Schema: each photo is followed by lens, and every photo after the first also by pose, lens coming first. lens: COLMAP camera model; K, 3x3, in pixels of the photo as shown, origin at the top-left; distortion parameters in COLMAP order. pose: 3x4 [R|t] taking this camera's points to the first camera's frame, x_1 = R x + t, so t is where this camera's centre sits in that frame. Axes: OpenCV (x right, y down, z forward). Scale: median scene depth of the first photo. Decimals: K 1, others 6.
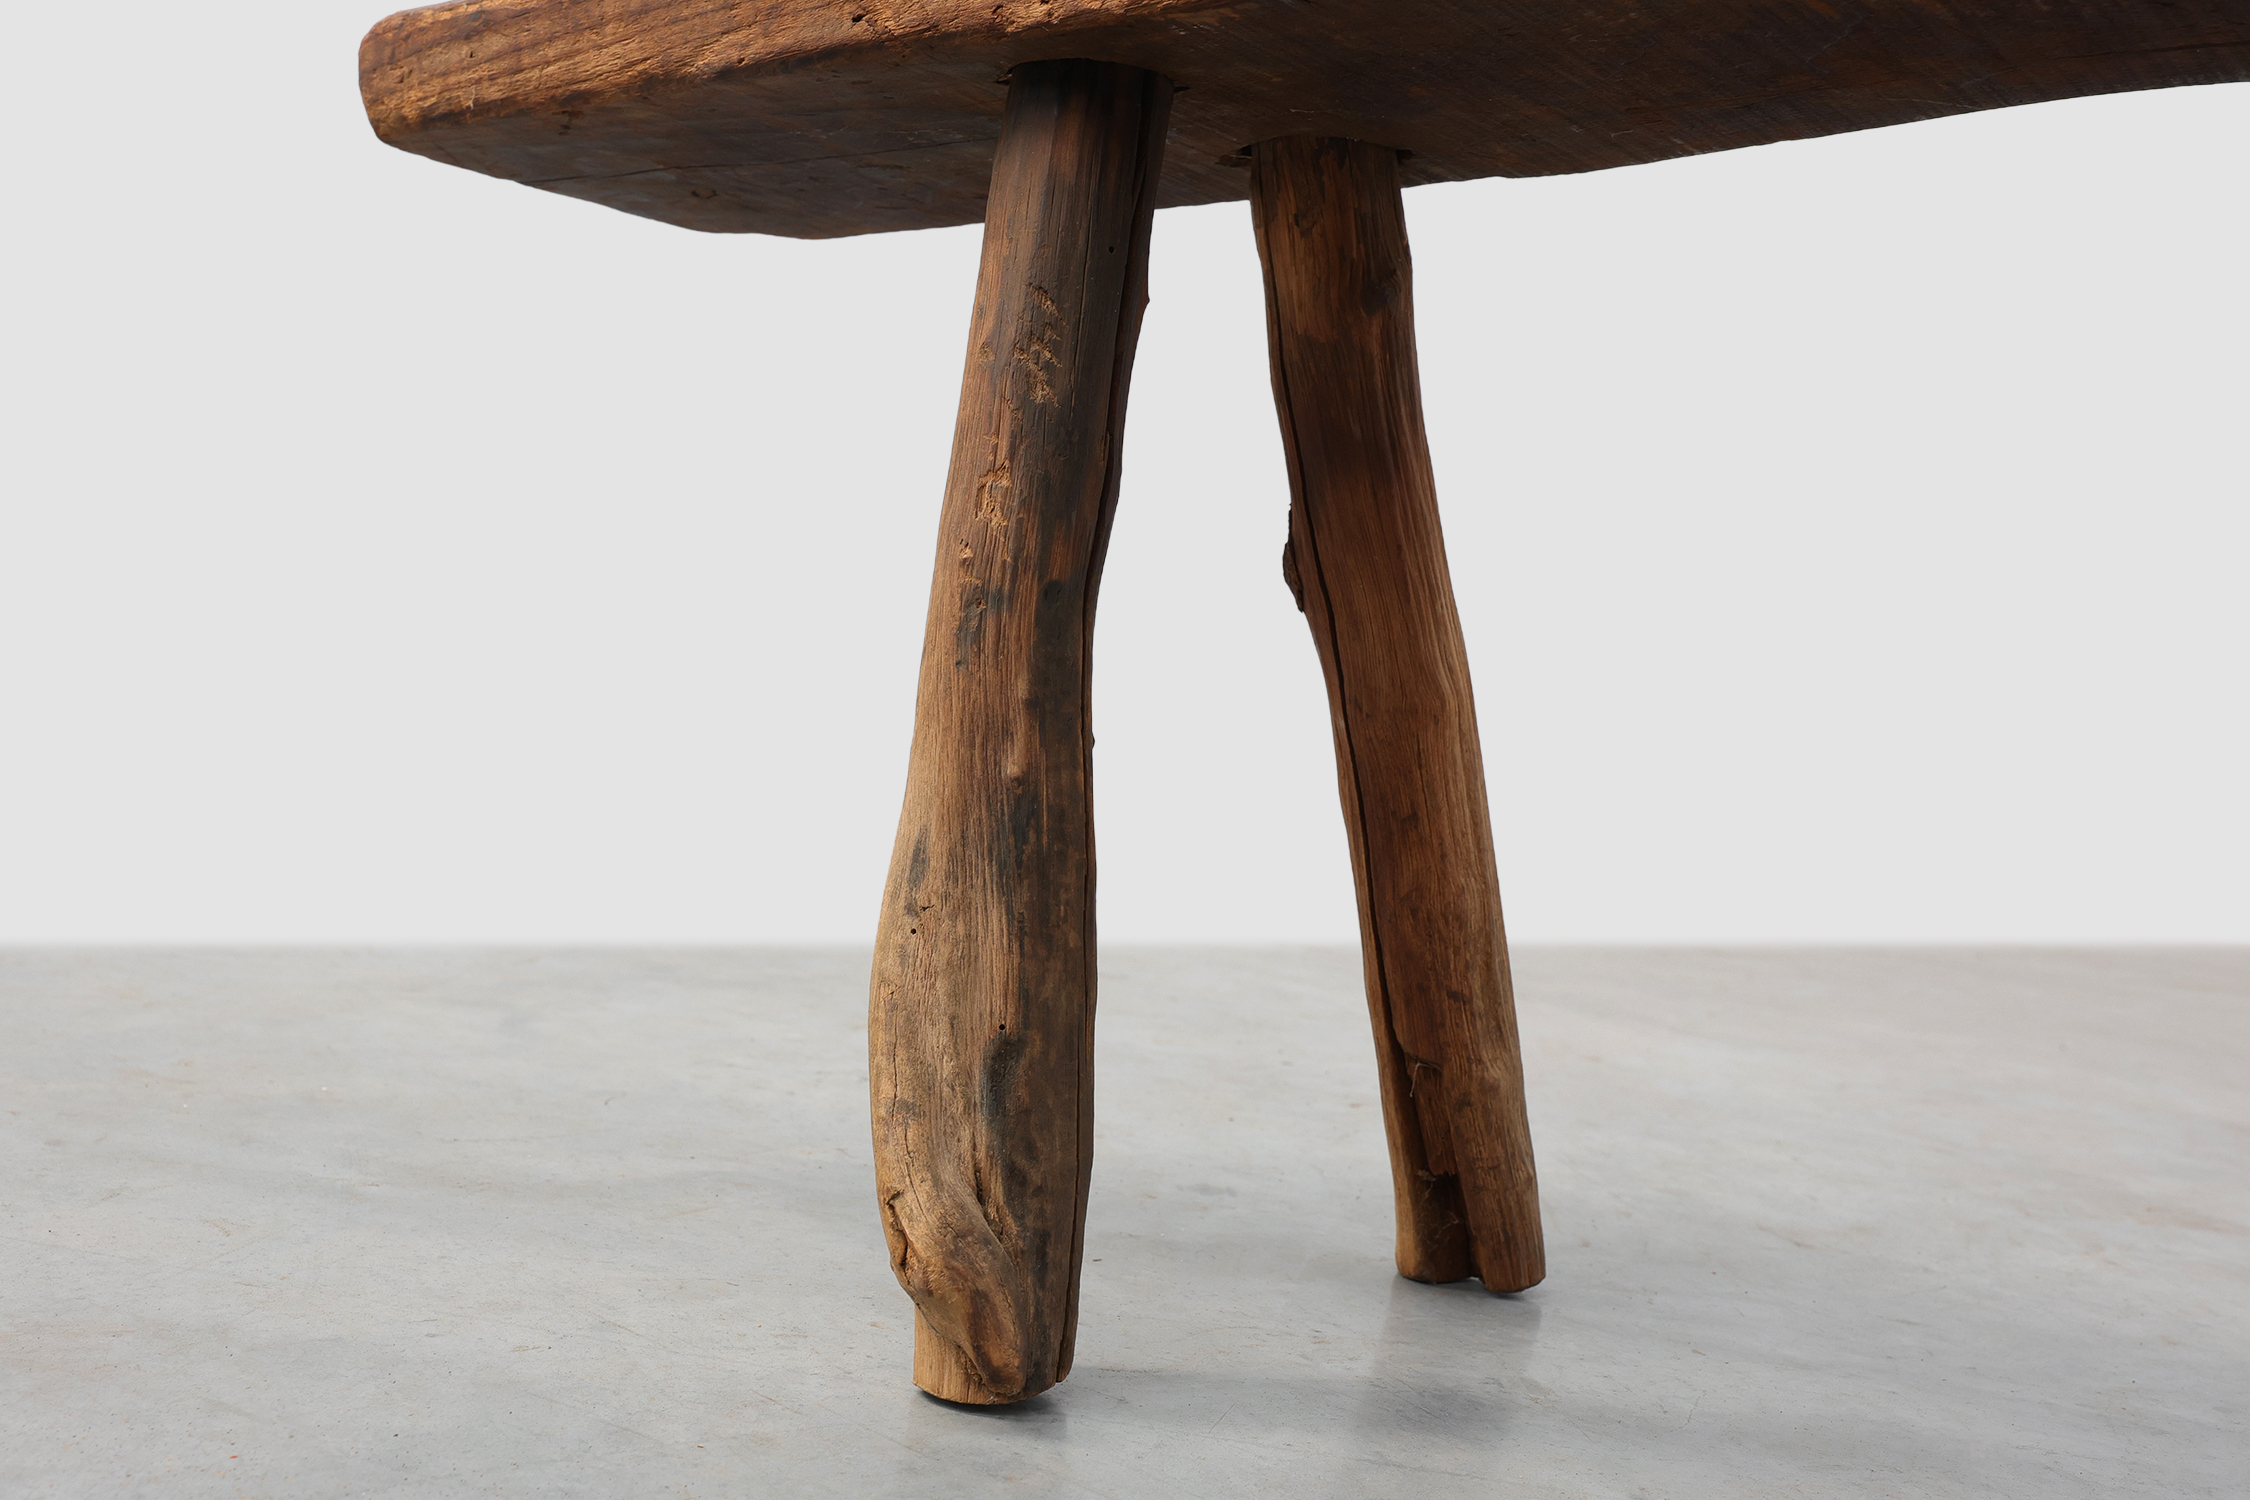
lens RADIAL K [[2612.9, 0, 1115.0], [0, 2612.9, 885.4], [0, 0, 1]] dist [-0.003594, -0.043428]
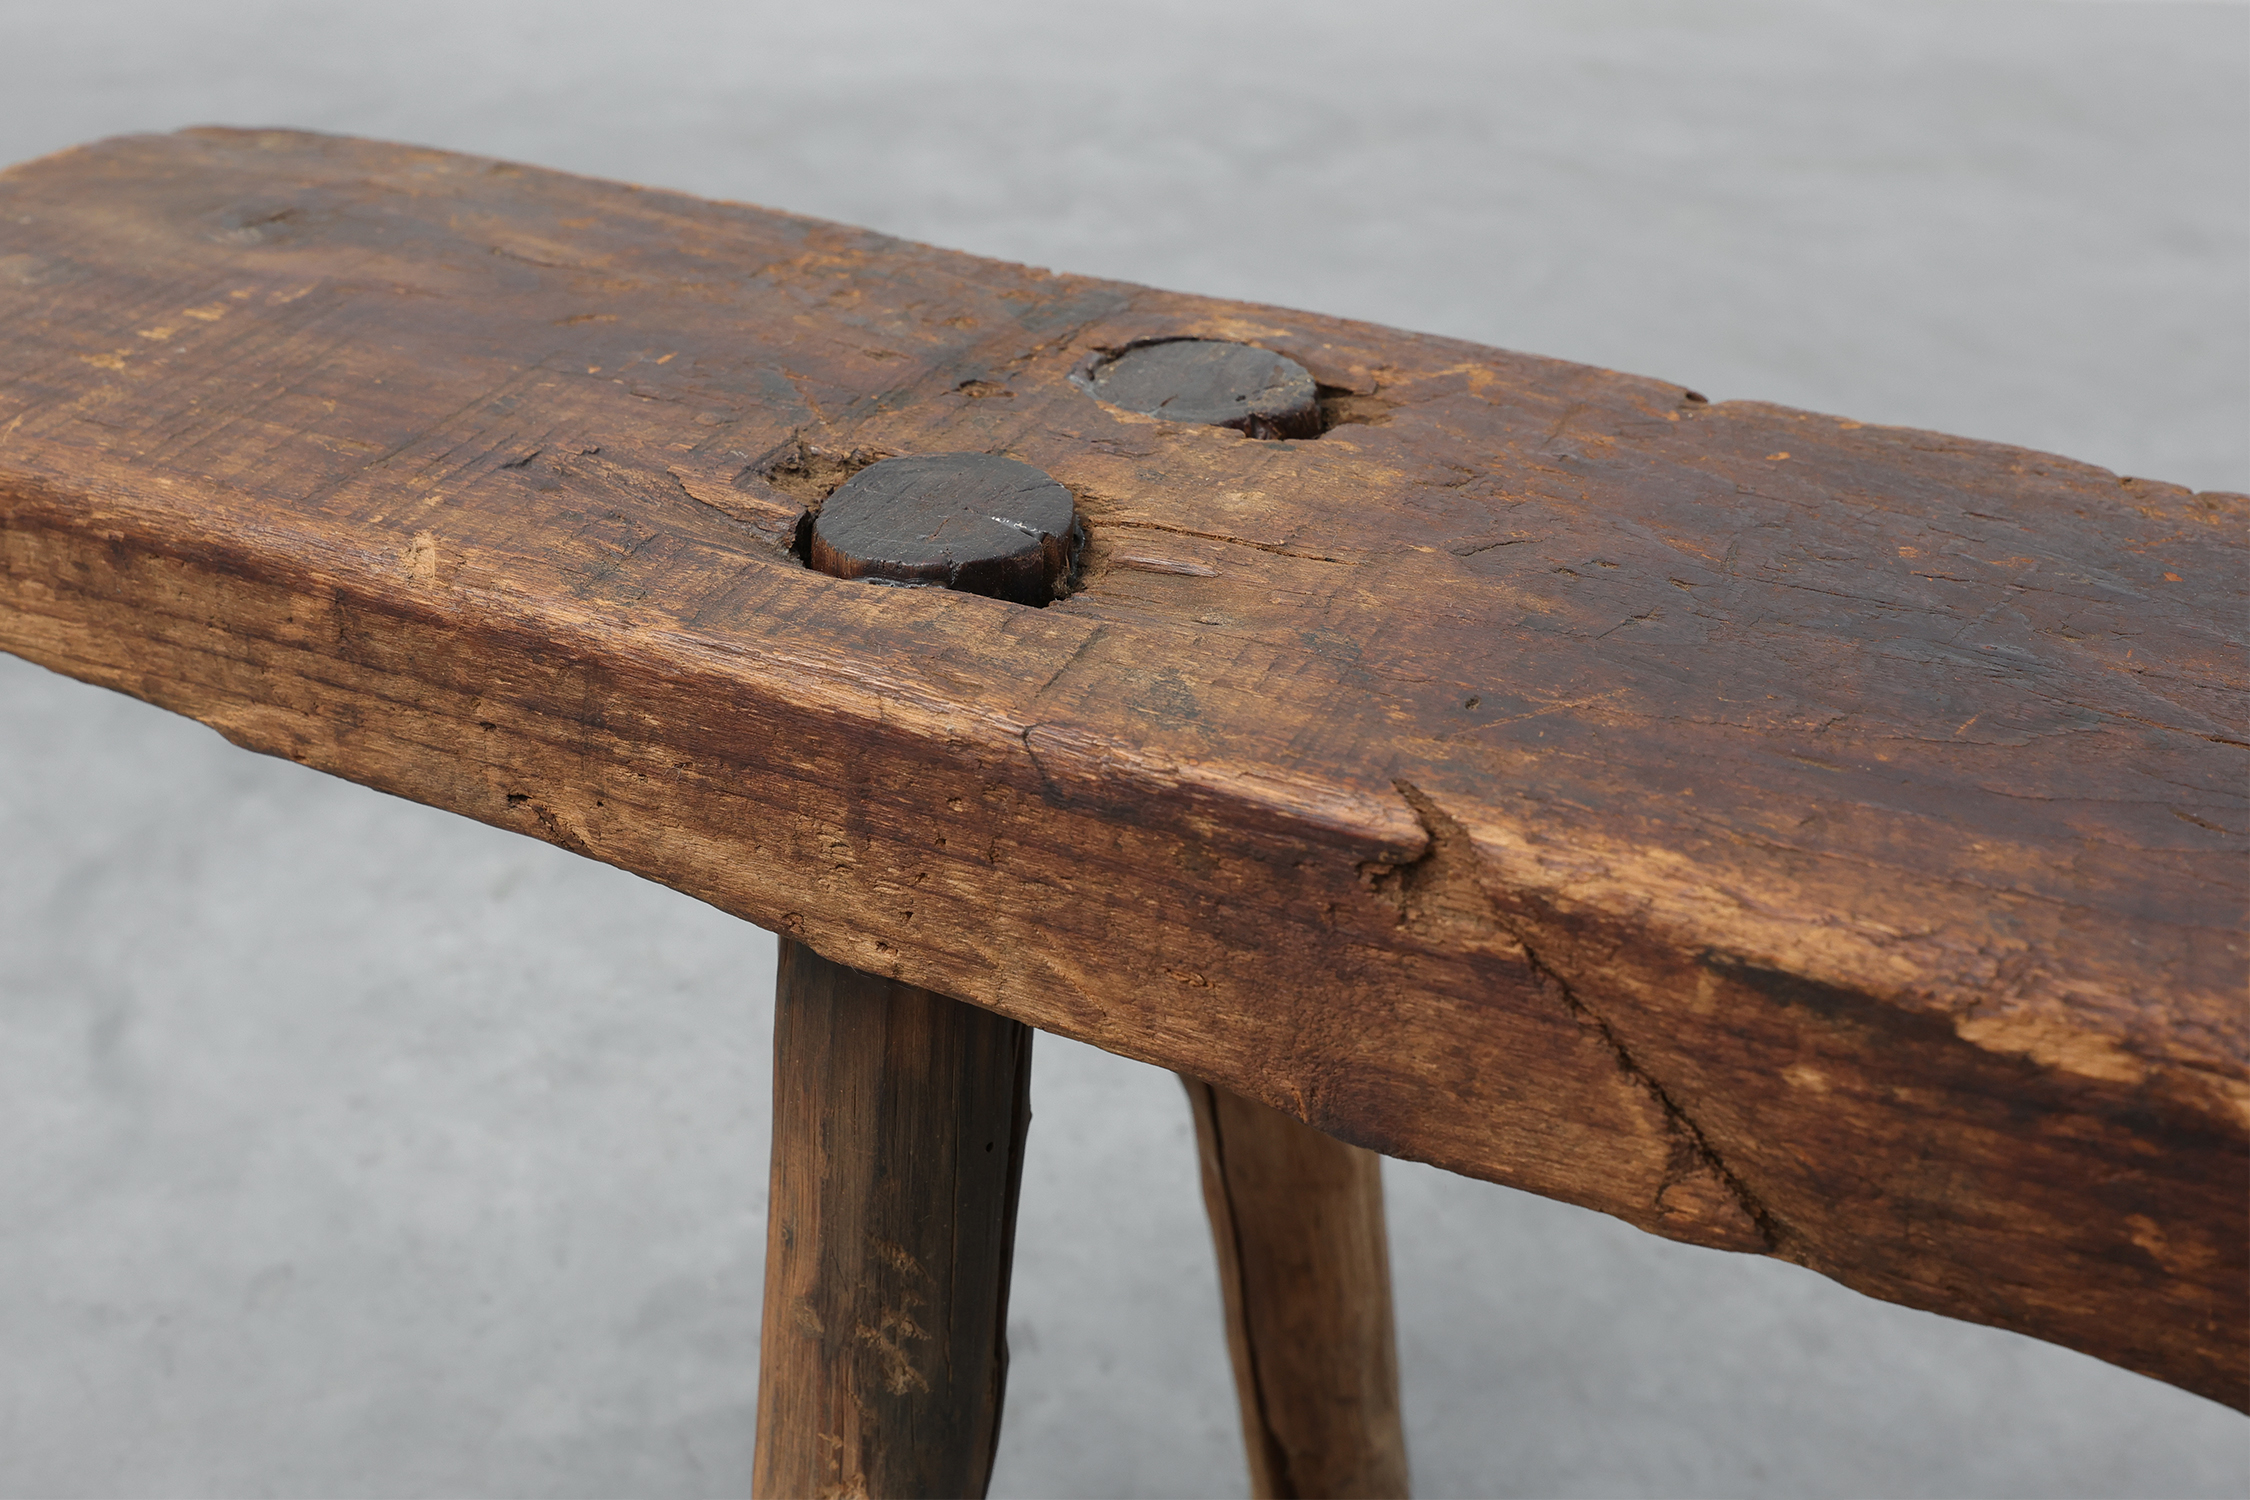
lens RADIAL K [[2345.8, 0, 1125.0], [0, 2345.8, 750.0], [0, 0, 1]] dist [0.004918, -0.007334]
pose [[0.978297, -0.109005, 0.176219, -0.061068], [0.007023, 0.867400, 0.497563, -0.629456], [-0.207089, -0.485526, 0.849340, 0.564715]]
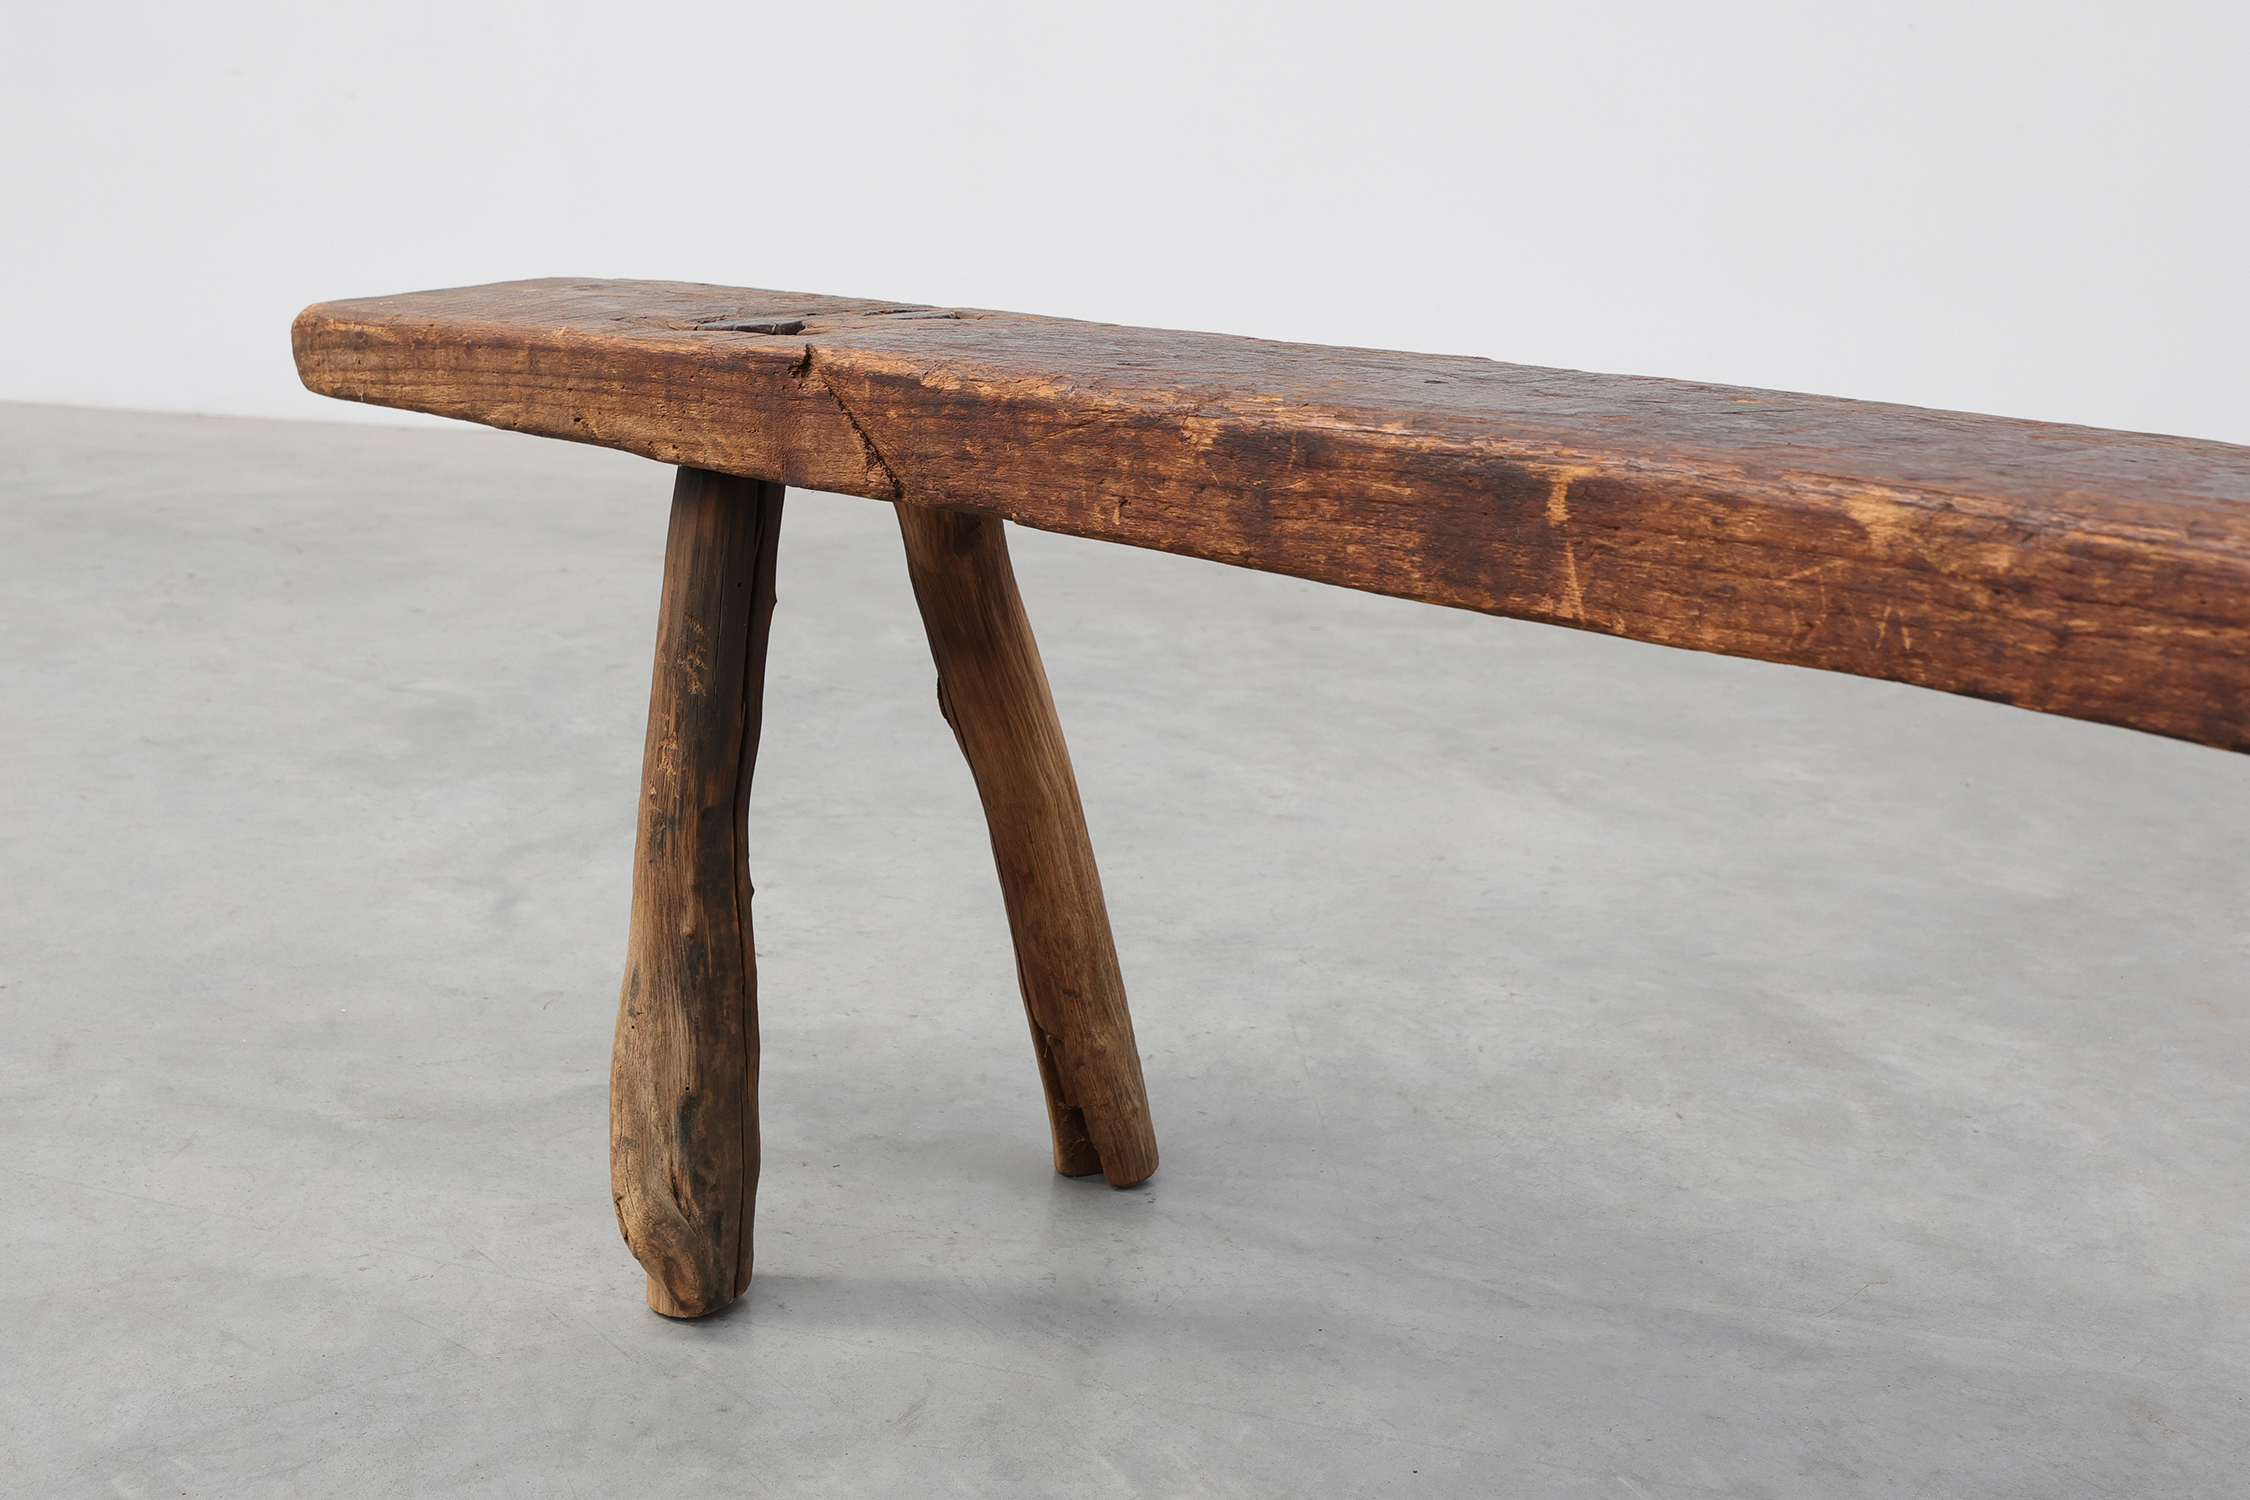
lens RADIAL K [[3326.5, 0, 1125.0], [0, 3326.5, 750.0], [0, 0, 1]] dist [-0.019038, -0.107046]
pose [[0.988741, -0.009744, -0.149317, 0.523974], [0.037527, 0.982134, 0.184402, -0.511081], [0.144852, -0.187929, 0.971443, -0.896697]]
